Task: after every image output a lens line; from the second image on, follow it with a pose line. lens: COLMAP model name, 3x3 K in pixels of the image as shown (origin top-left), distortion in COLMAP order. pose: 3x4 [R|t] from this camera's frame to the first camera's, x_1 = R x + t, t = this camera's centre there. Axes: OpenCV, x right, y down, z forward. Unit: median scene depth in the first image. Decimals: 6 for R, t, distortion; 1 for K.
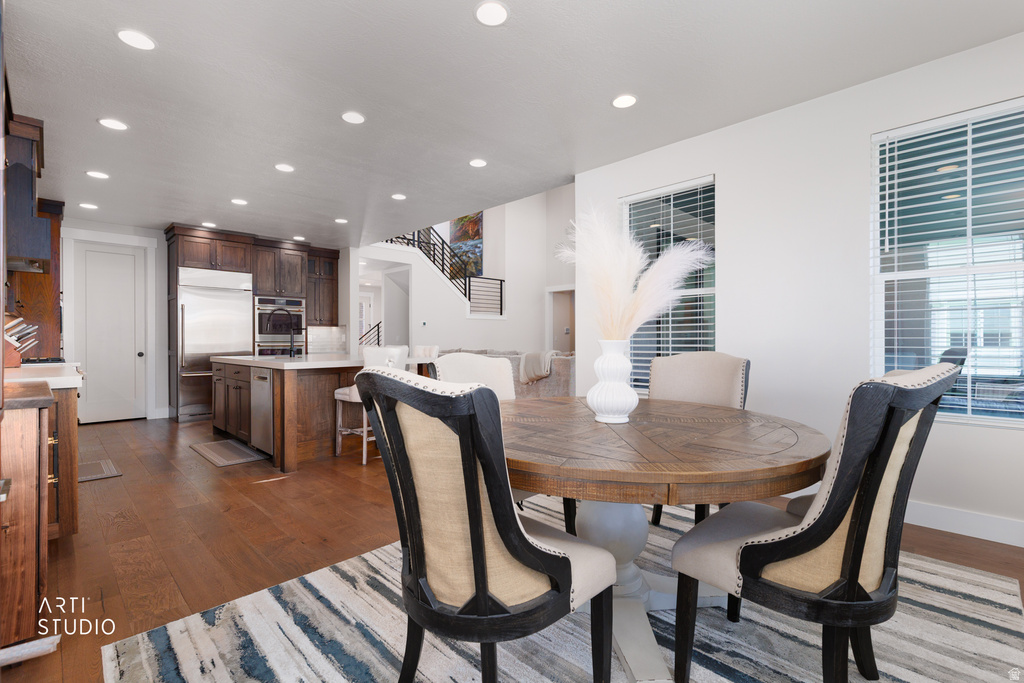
lens RADIAL K [[456.6, 0, 508.1], [0, 456.6, 339.5], [0, 0, 1]] dist [0.008175, -0.001747]
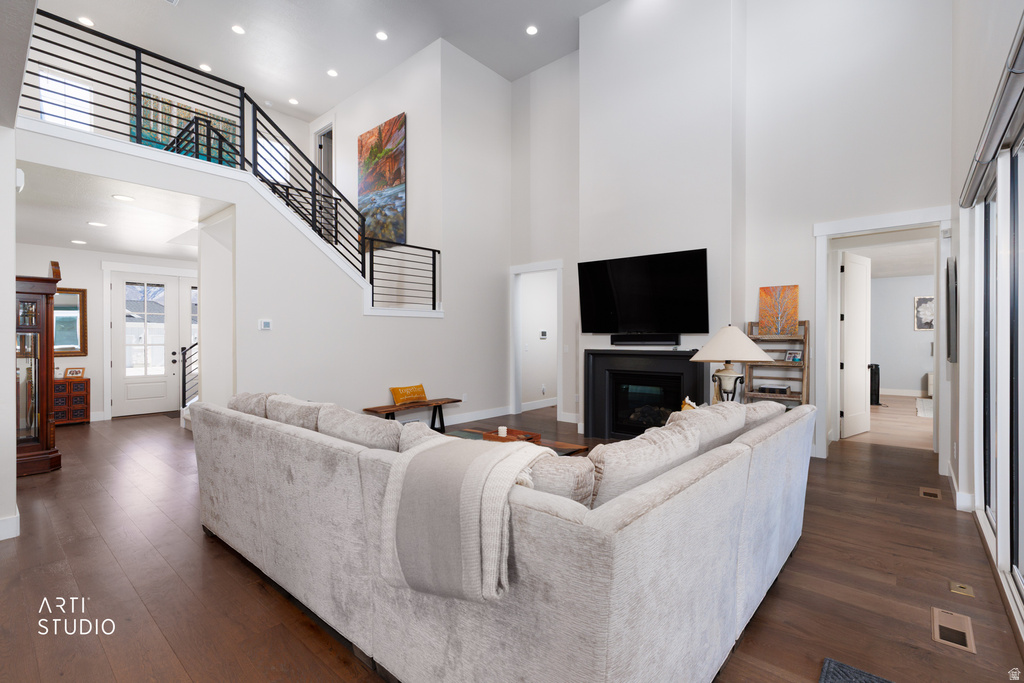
lens RADIAL K [[456.6, 0, 517.3], [0, 456.6, 339.4], [0, 0, 1]] dist [0.008175, -0.001747]
pose [[0.996455, 0.000506, 0.084125, 0.061992], [-0.000767, 0.999995, 0.003066, -0.024745], [-0.084123, -0.003119, 0.996451, 0.589191]]
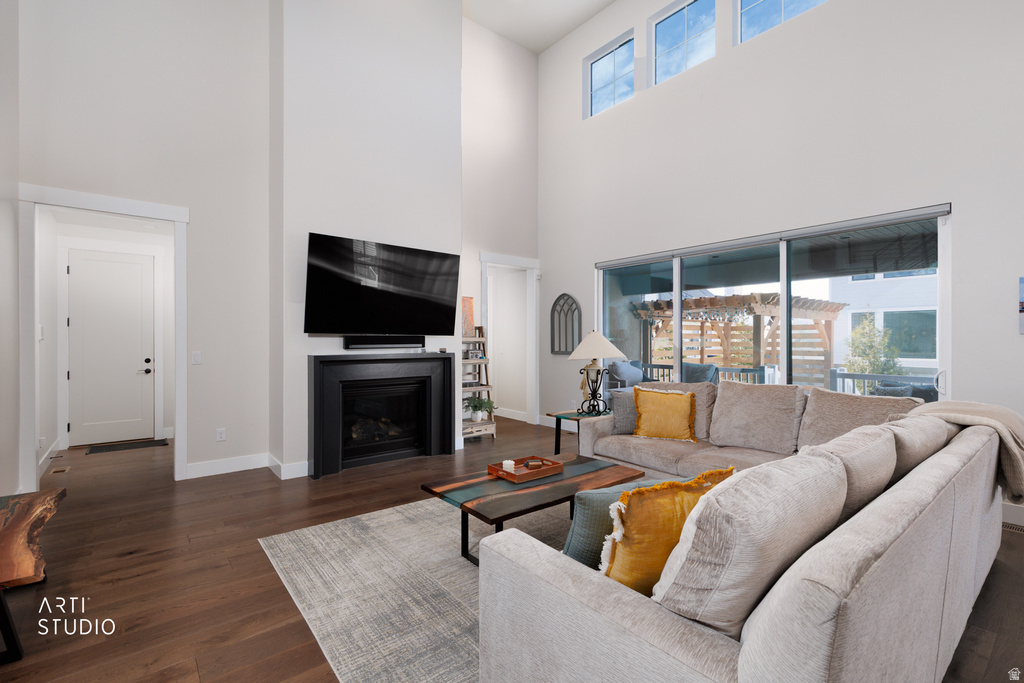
lens RADIAL K [[456.6, 0, 515.2], [0, 456.6, 342.9], [0, 0, 1]] dist [0.008175, -0.001747]
pose [[0.102433, -0.001038, 0.994739, -0.277160], [0.006782, 0.999977, 0.000345, -0.020193], [-0.994717, 0.006711, 0.102438, 1.051945]]
